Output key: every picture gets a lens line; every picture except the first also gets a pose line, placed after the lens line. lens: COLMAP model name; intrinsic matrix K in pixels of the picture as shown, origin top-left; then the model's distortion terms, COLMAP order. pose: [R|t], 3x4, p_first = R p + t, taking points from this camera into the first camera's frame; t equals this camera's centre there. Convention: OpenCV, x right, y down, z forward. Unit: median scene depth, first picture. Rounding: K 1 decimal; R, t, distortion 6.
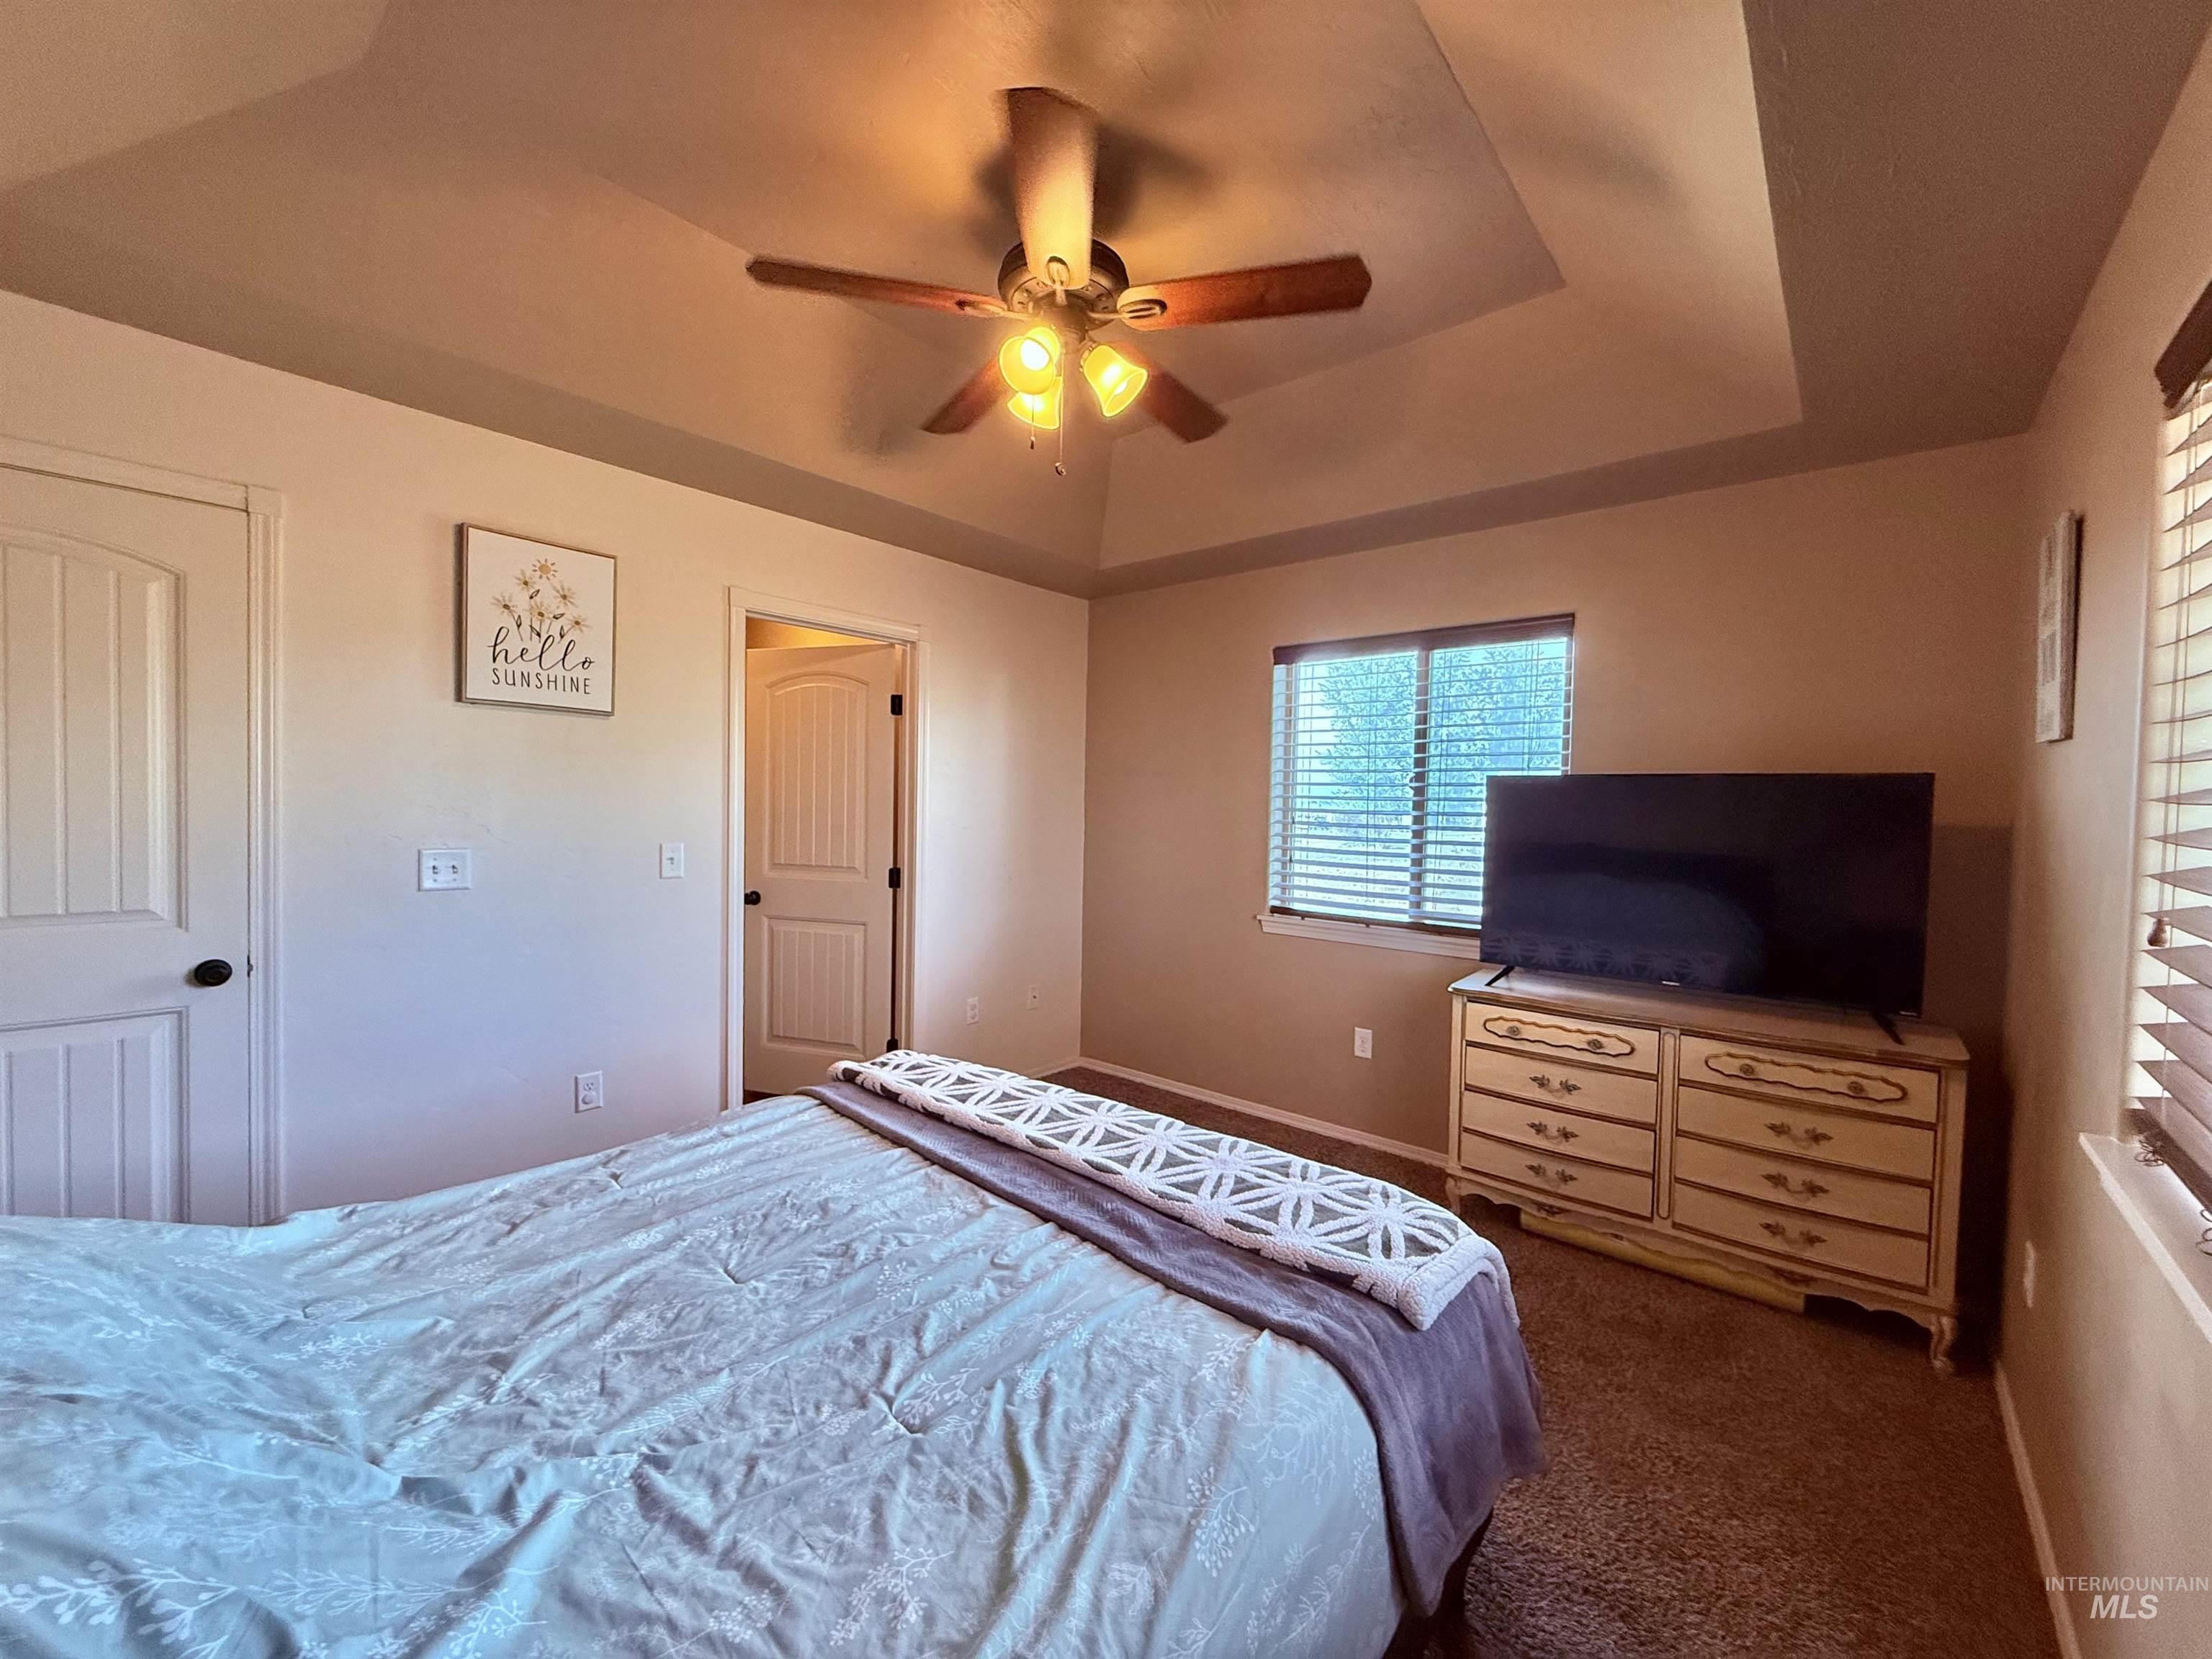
lens RADIAL K [[886.2, 0, 1097.9], [0, 886.2, 826.1], [0, 0, 1]] dist [-0.001597, 0.000133]
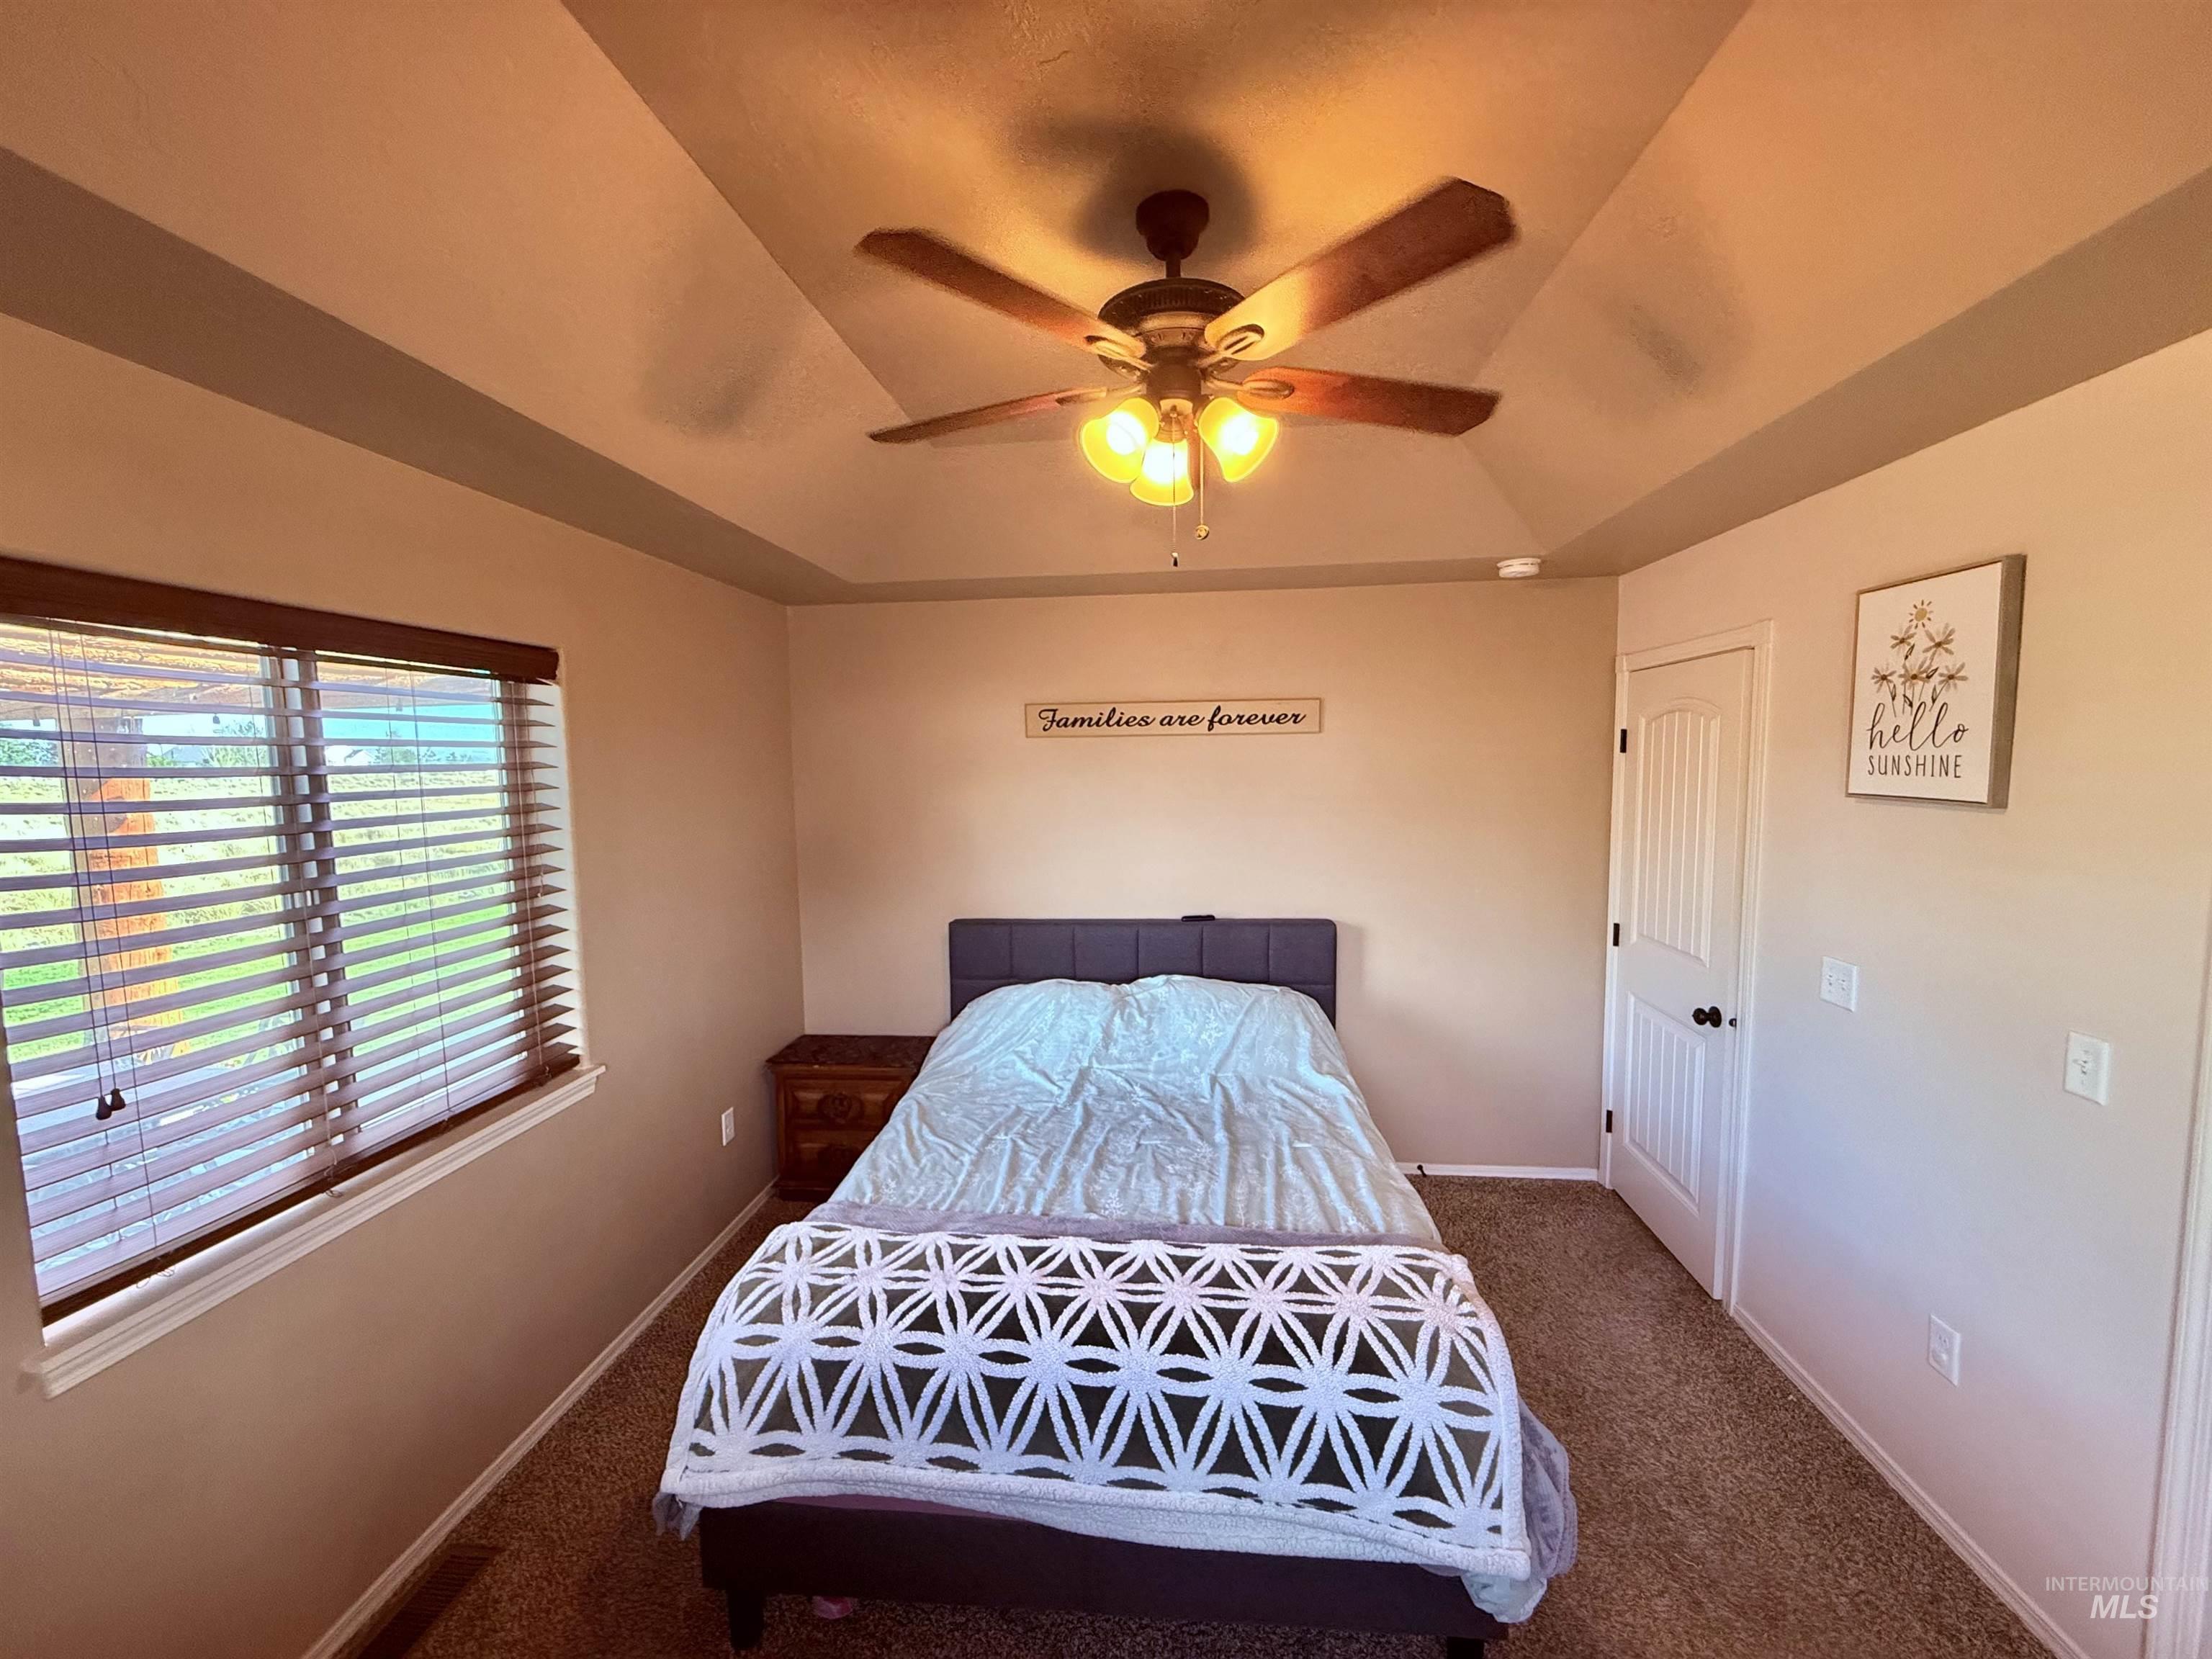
lens RADIAL K [[886.2, 0, 1097.7], [0, 886.2, 833.3], [0, 0, 1]] dist [-0.001597, 0.000133]
pose [[-0.824615, 0.043119, -0.564049, 0.374332], [-0.013504, 0.995306, 0.095828, -0.173887], [0.565533, 0.086638, -0.820162, 1.263713]]
